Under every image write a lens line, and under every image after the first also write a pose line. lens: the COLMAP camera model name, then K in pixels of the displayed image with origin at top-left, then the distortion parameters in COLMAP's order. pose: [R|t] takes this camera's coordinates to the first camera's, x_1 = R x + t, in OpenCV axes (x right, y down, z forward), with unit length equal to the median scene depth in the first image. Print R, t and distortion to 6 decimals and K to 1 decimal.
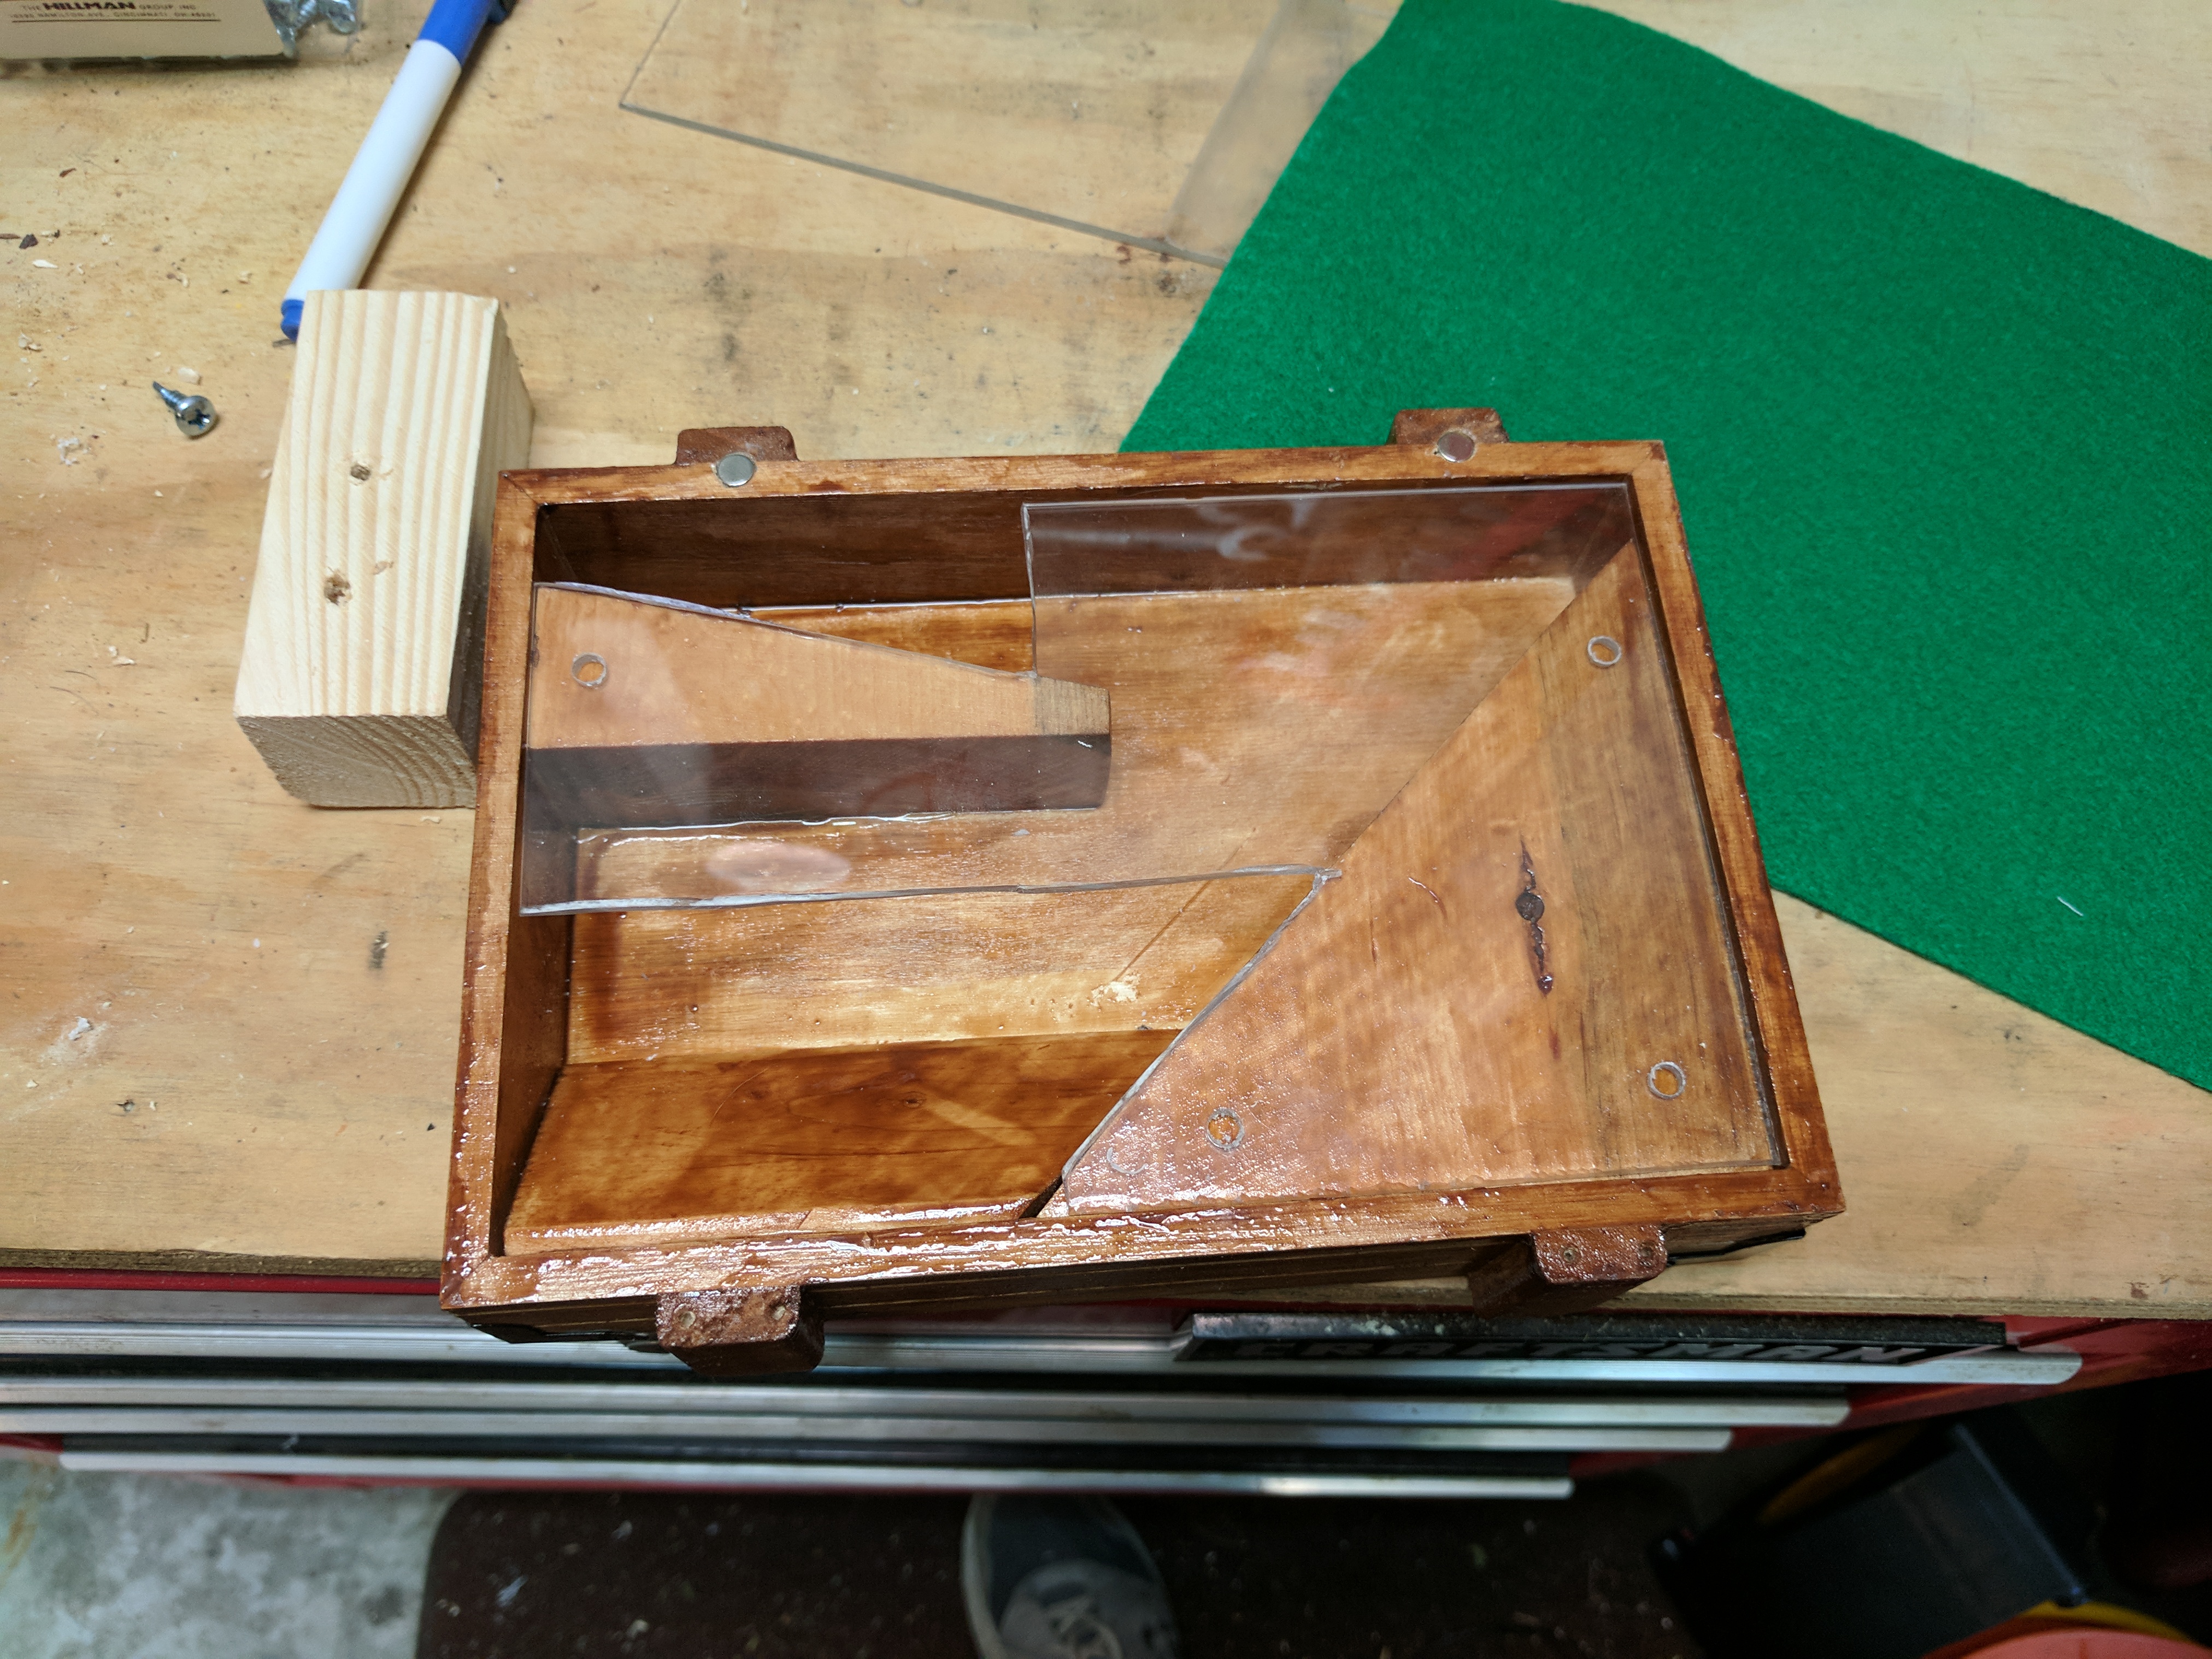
lens RADIAL K [[1730.1, 0, 1106.0], [0, 1730.1, 829.5], [0, 0, 1]] dist [0.005535, -0.002182]
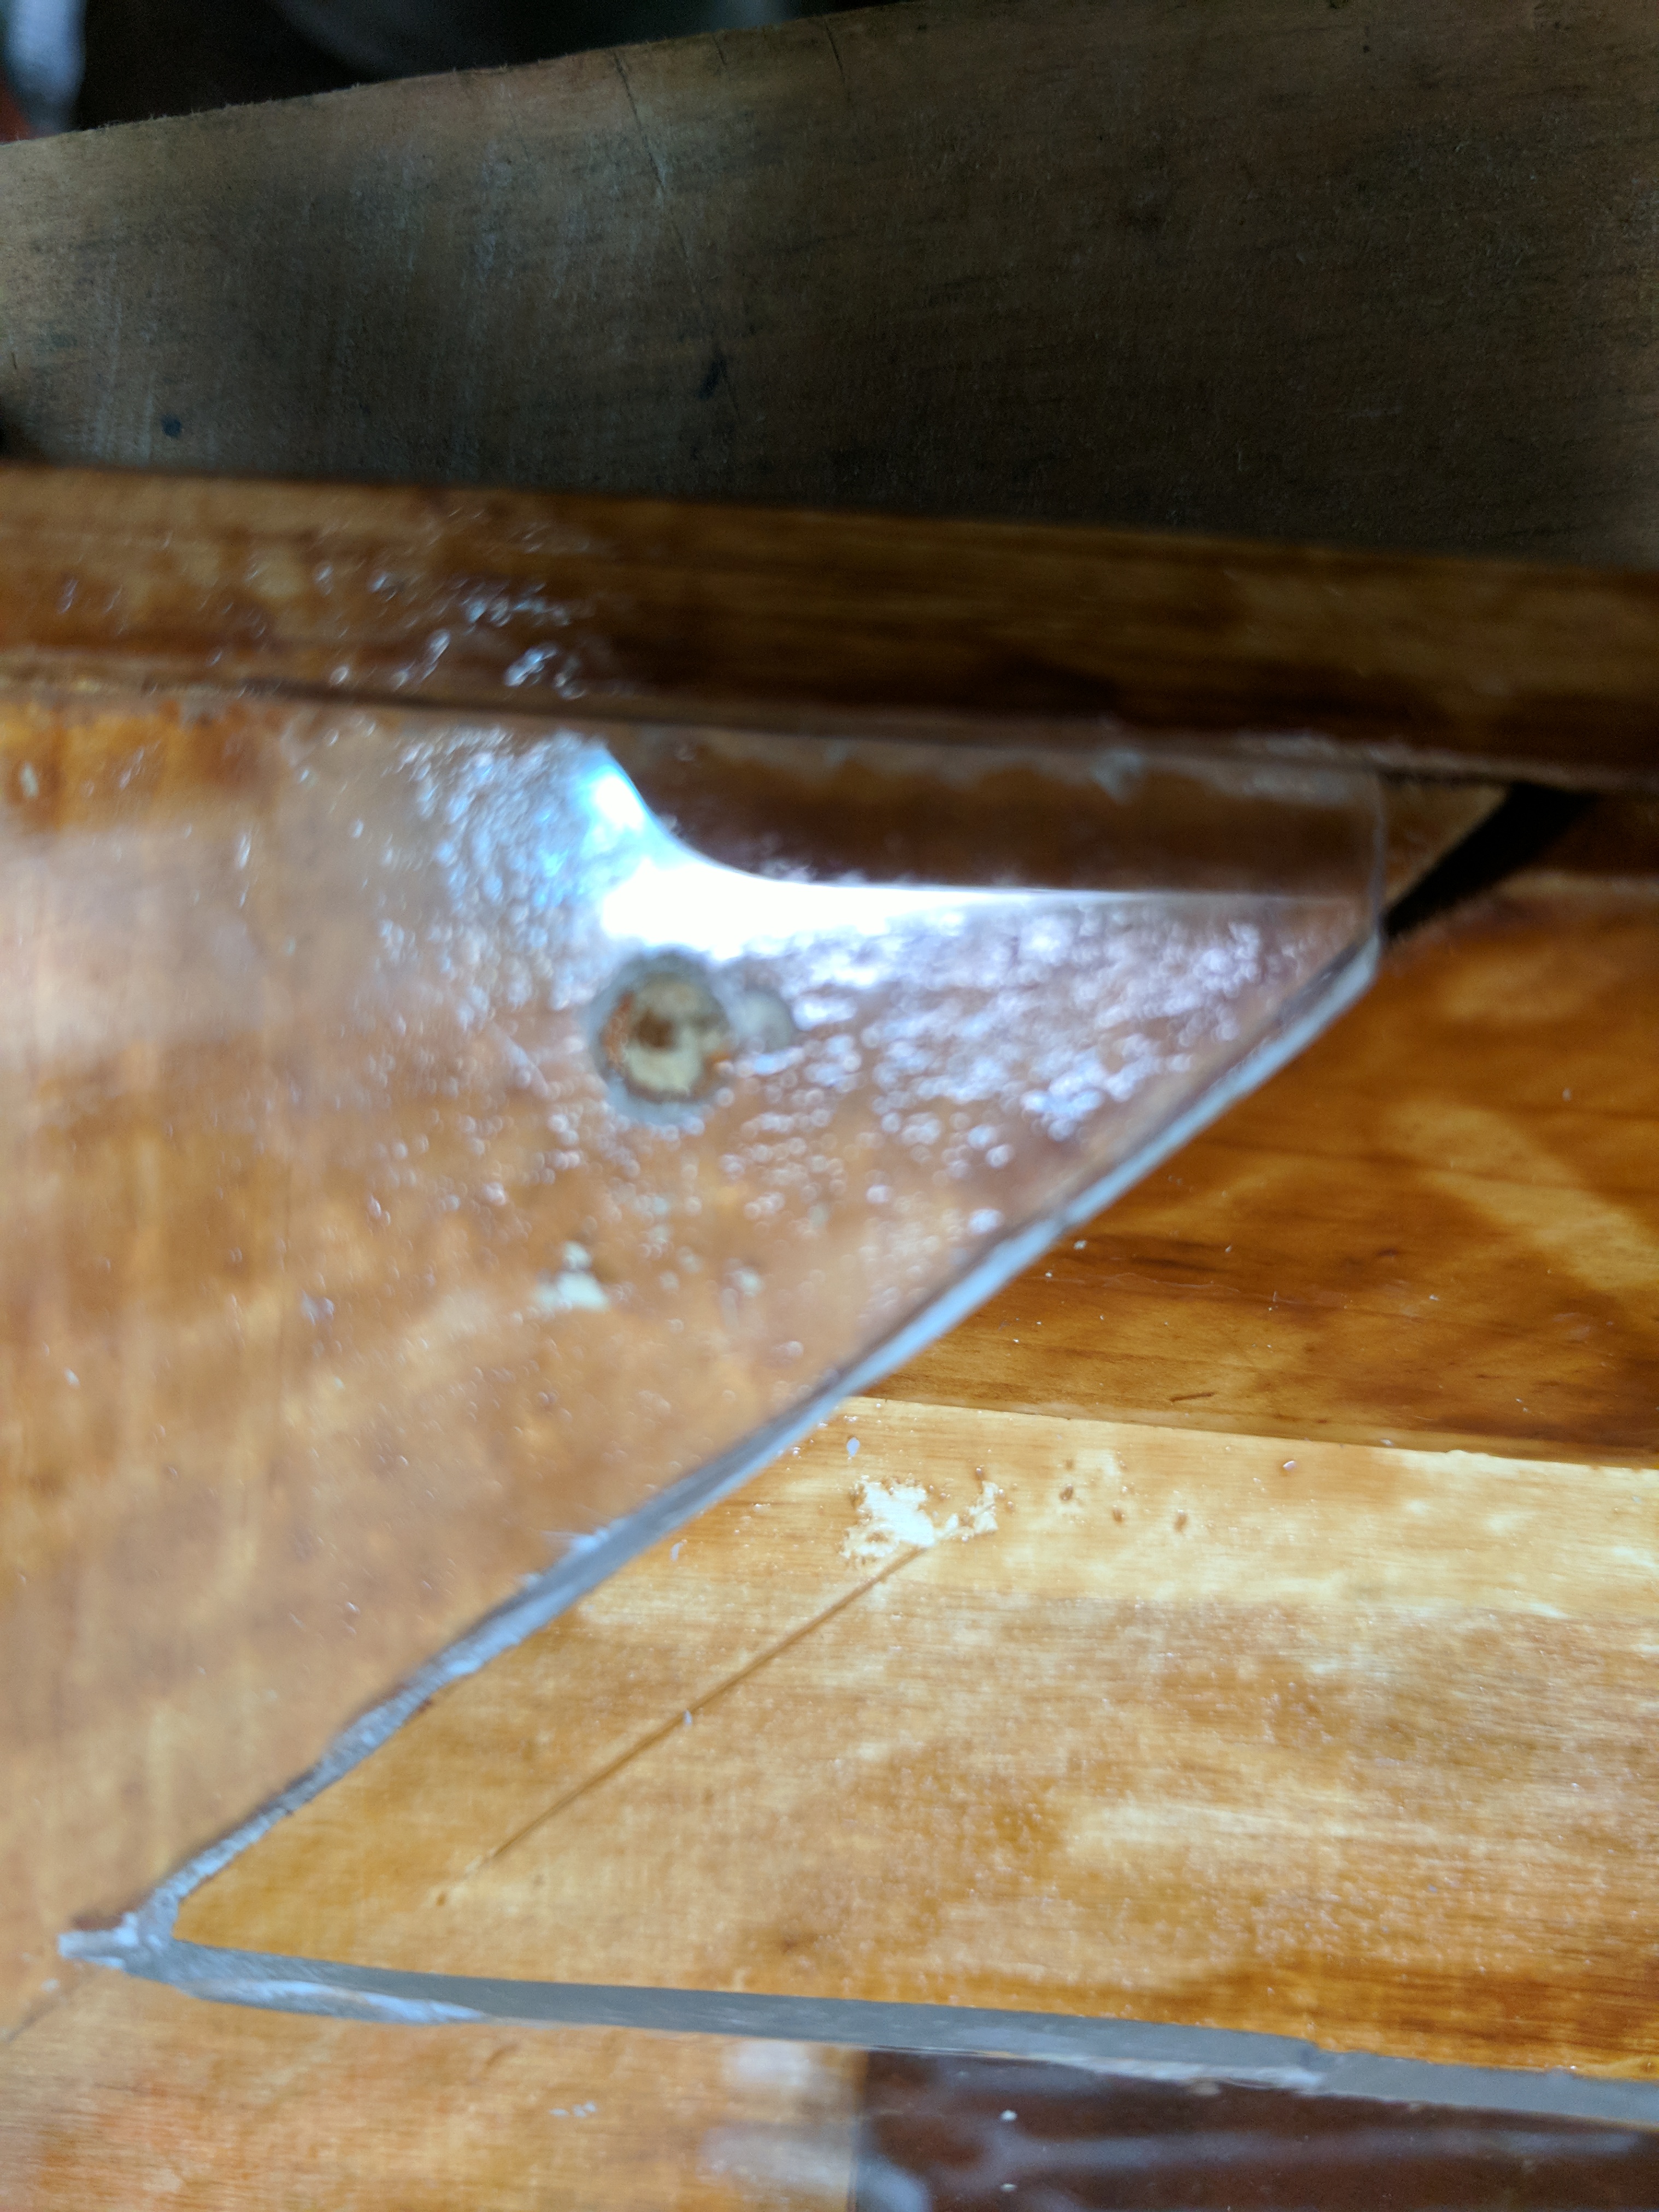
lens RADIAL K [[1730.1, 0, 829.5], [0, 1730.1, 1106.0], [0, 0, 1]] dist [0.005535, -0.002182]
pose [[-0.988692, -0.144924, -0.038532, 0.050466], [0.135687, -0.973962, 0.181626, 0.115066], [-0.063850, 0.174344, 0.982613, 0.709932]]
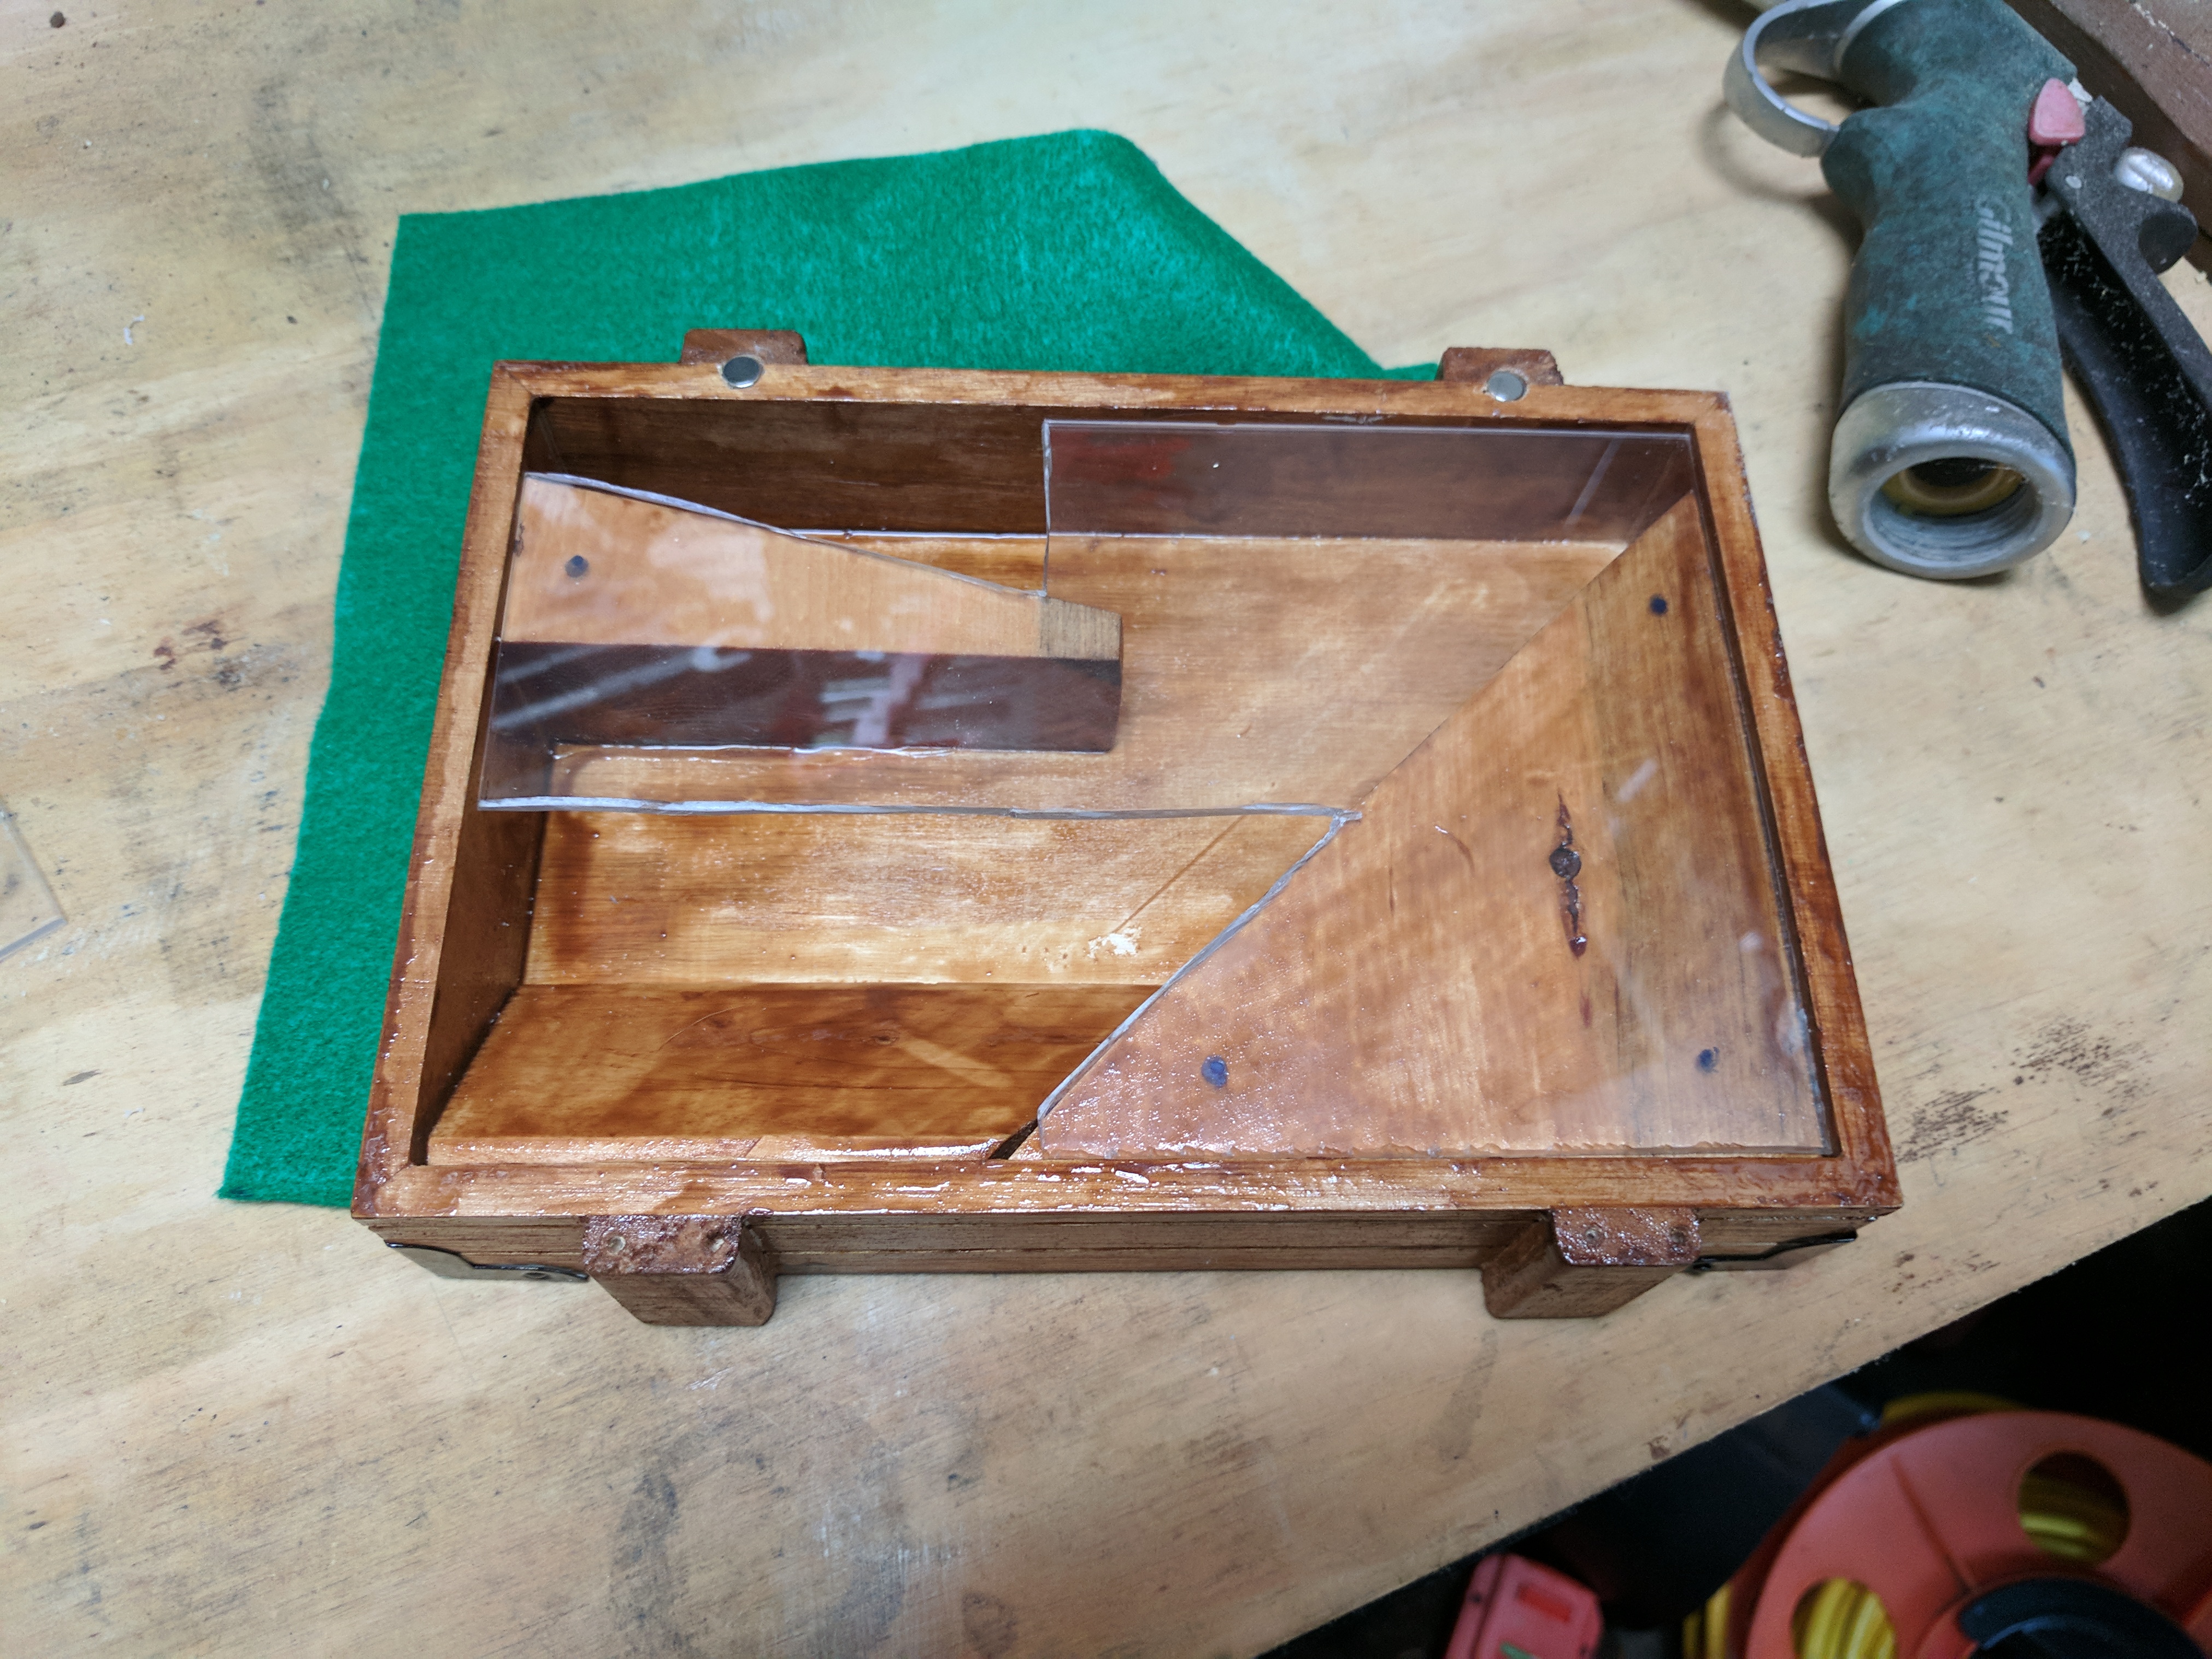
lens RADIAL K [[1727.0, 0, 1106.0], [0, 1727.0, 829.5], [0, 0, 1]] dist [-0.000109, -0.000421]
pose [[0.998228, 0.049782, -0.032595, 0.030250], [-0.051180, 0.997740, -0.043535, 0.078030], [0.030354, 0.045126, 0.998520, 0.075215]]
